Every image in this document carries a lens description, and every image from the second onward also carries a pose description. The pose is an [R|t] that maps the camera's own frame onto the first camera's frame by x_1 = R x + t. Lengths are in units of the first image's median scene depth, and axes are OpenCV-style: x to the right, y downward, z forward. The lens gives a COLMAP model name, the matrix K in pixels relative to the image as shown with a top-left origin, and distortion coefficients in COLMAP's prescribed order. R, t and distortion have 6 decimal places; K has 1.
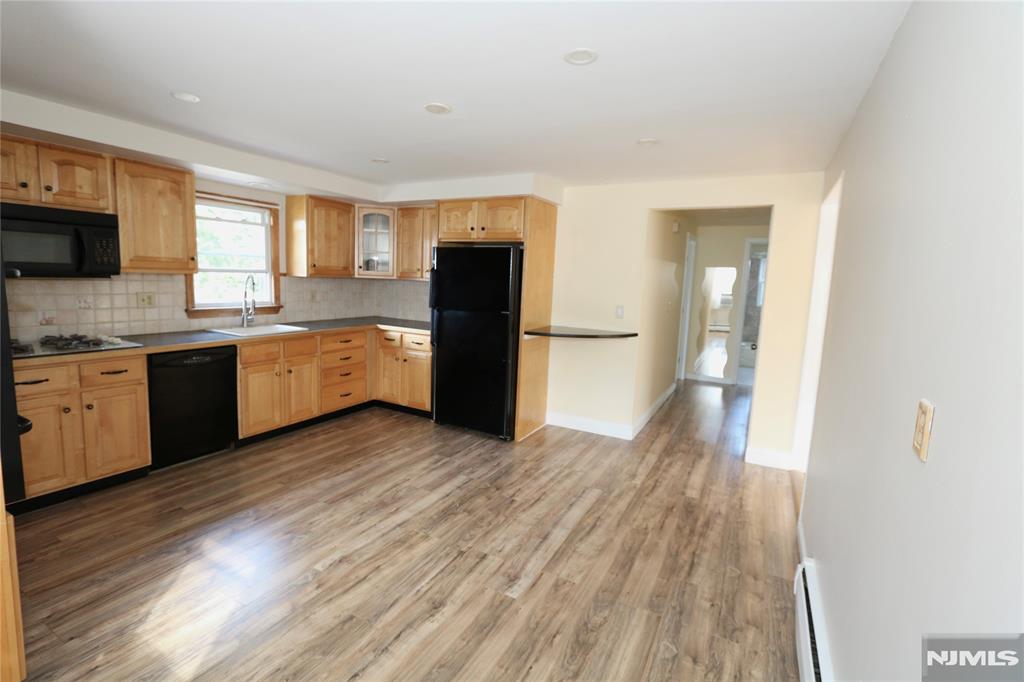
lens RADIAL K [[467.2, 0, 498.0], [0, 467.2, 336.9], [0, 0, 1]] dist [-0.018923, 0.002580]
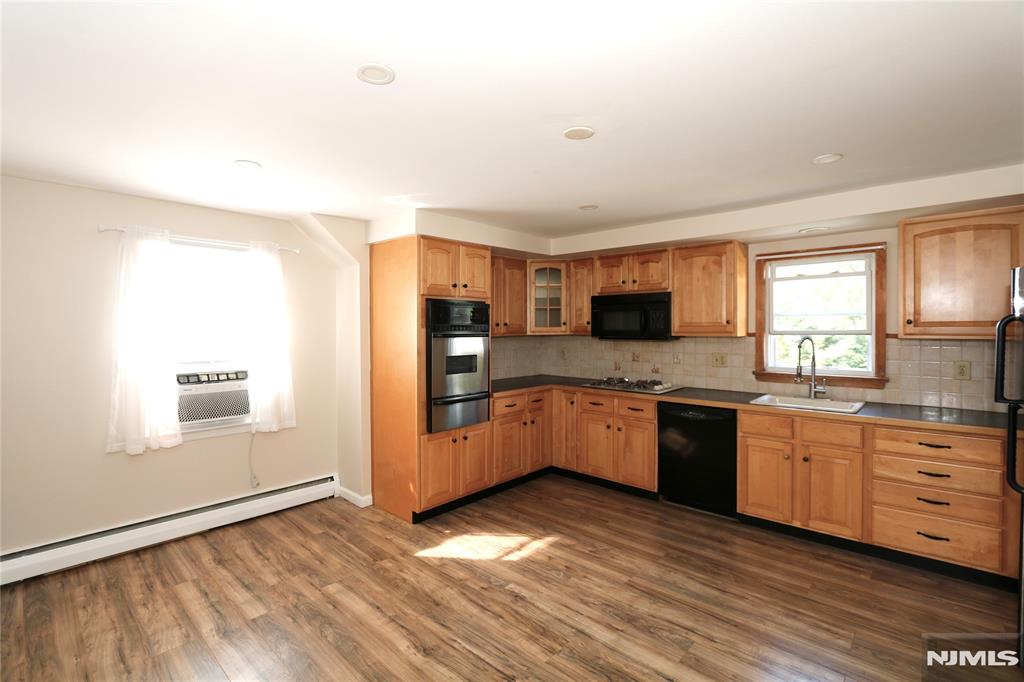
lens RADIAL K [[467.2, 0, 504.5], [0, 467.2, 337.2], [0, 0, 1]] dist [-0.018923, 0.002580]
pose [[-0.232763, -0.016466, -0.972394, 0.439655], [-0.129390, 0.991492, 0.014182, -0.076472], [0.963888, 0.129119, -0.232913, 0.691678]]
